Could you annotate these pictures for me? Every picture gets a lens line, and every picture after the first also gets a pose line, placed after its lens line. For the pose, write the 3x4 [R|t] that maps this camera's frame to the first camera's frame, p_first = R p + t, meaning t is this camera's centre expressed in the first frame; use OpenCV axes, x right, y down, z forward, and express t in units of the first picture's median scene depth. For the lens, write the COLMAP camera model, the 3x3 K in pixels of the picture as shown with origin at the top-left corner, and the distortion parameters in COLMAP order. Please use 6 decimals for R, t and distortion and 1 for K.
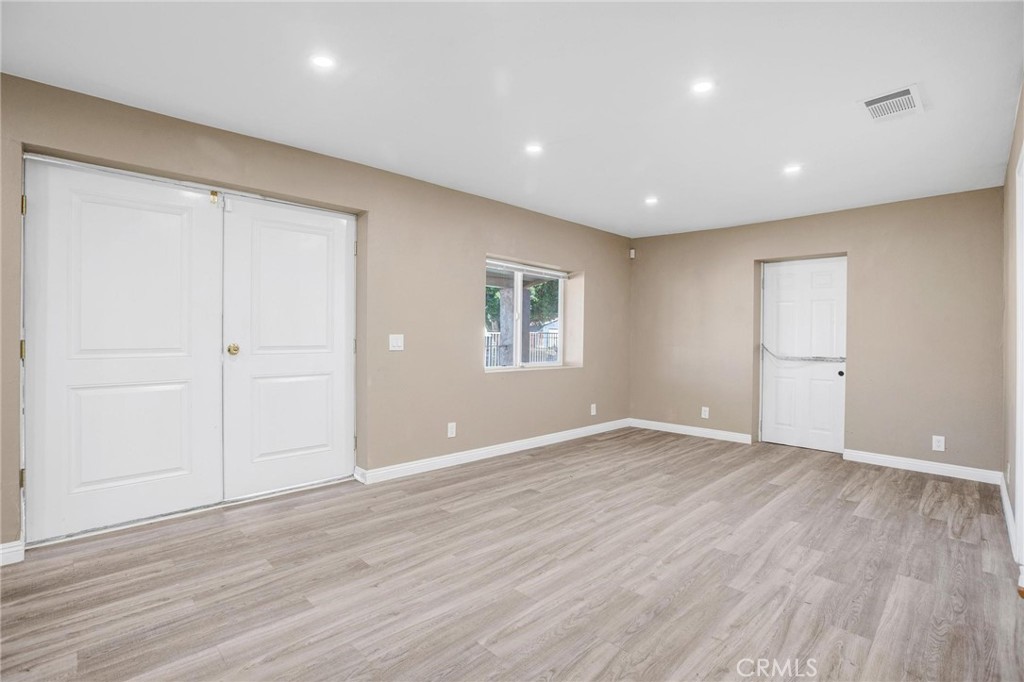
lens RADIAL K [[470.3, 0, 519.7], [0, 470.3, 343.2], [0, 0, 1]] dist [-0.048354, 0.016951]
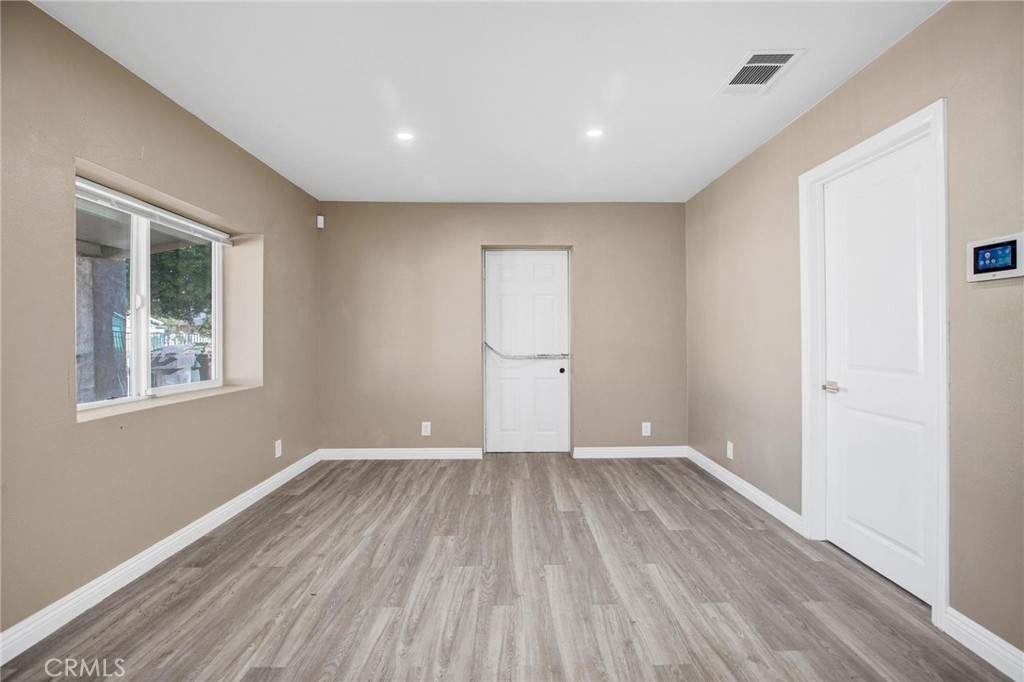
lens RADIAL K [[470.3, 0, 512.2], [0, 470.3, 337.0], [0, 0, 1]] dist [-0.048354, 0.016951]
pose [[0.700659, -0.018121, 0.713266, -0.118327], [0.024289, 0.999704, 0.001539, -0.011854], [-0.713083, 0.016246, 0.700891, 0.510158]]
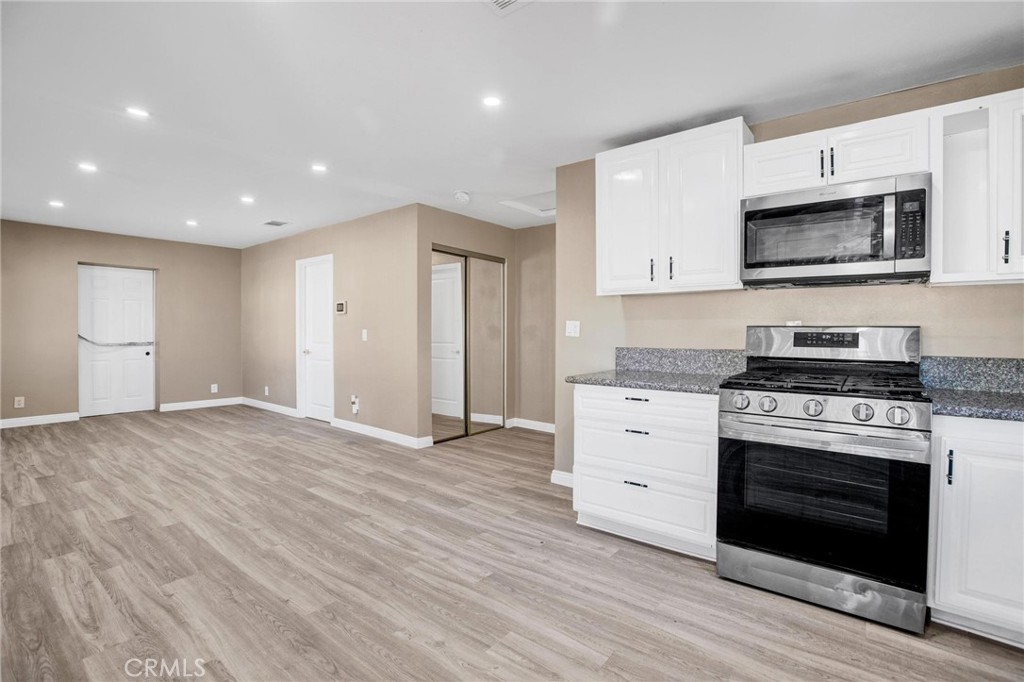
lens RADIAL K [[470.3, 0, 517.7], [0, 470.3, 339.9], [0, 0, 1]] dist [-0.048354, 0.016951]
pose [[-0.123163, -0.031004, 0.991902, -1.116828], [0.007202, 0.999458, 0.032134, -0.016036], [-0.992360, 0.011101, -0.122873, 0.077167]]
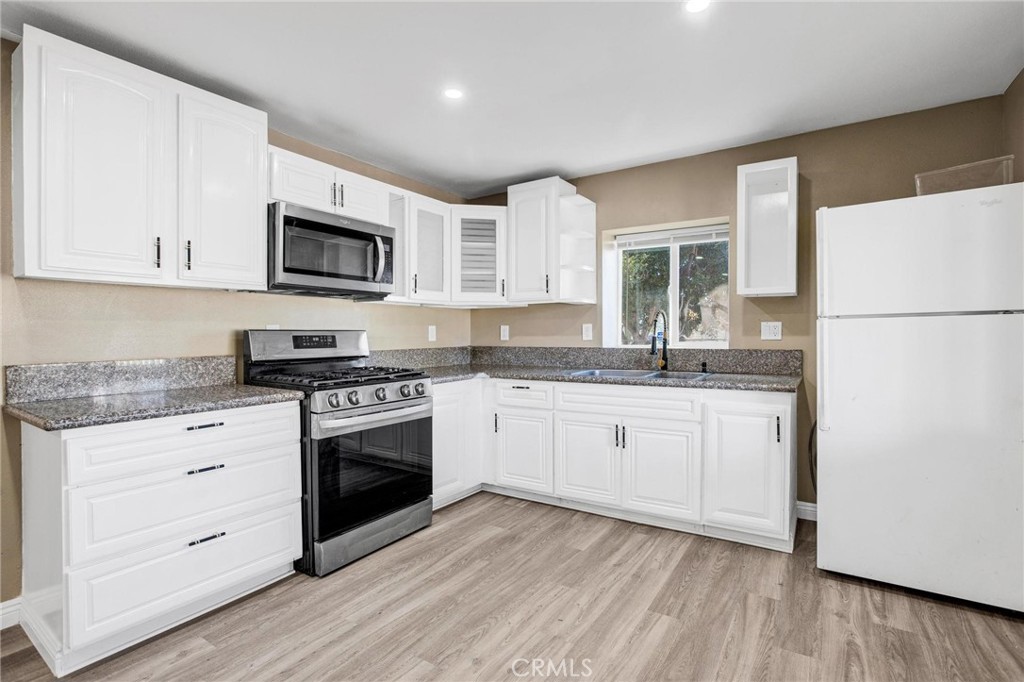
lens RADIAL K [[470.3, 0, 511.7], [0, 470.3, 341.8], [0, 0, 1]] dist [-0.048354, 0.016951]
pose [[-0.983053, -0.000240, -0.183321, -0.669350], [-0.005457, 0.999594, 0.027955, -0.015178], [0.183240, 0.028482, -0.982656, 0.403329]]
